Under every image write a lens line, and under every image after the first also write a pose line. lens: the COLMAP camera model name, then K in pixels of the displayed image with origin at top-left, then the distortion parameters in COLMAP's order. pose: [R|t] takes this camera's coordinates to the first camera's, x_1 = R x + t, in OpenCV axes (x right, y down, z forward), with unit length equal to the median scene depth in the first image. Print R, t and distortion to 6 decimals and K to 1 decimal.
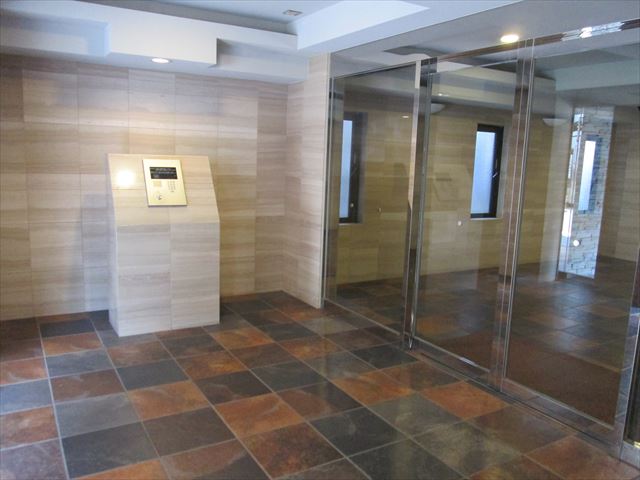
lens RADIAL K [[530.5, 0, 320.0], [0, 530.5, 240.0], [0, 0, 1]] dist [-0.066953, 0.068646]
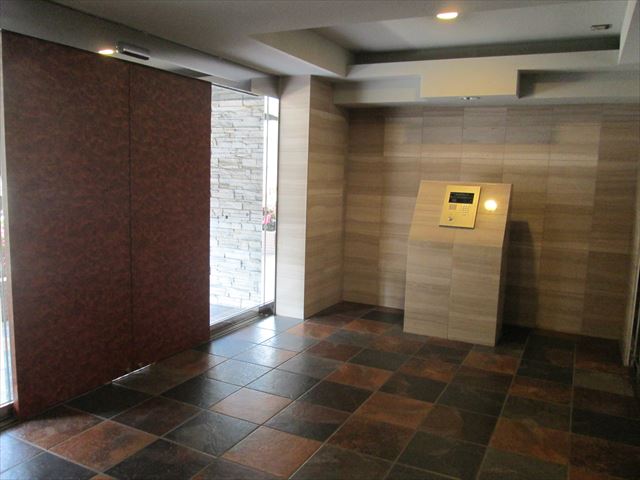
lens RADIAL K [[530.5, 0, 320.0], [0, 530.5, 240.0], [0, 0, 1]] dist [-0.066953, 0.068646]
pose [[0.542750, 0.090776, -0.834974, 0.481498], [-0.143107, 0.989600, 0.014565, -0.012566], [0.827613, 0.111585, 0.550096, 0.149122]]
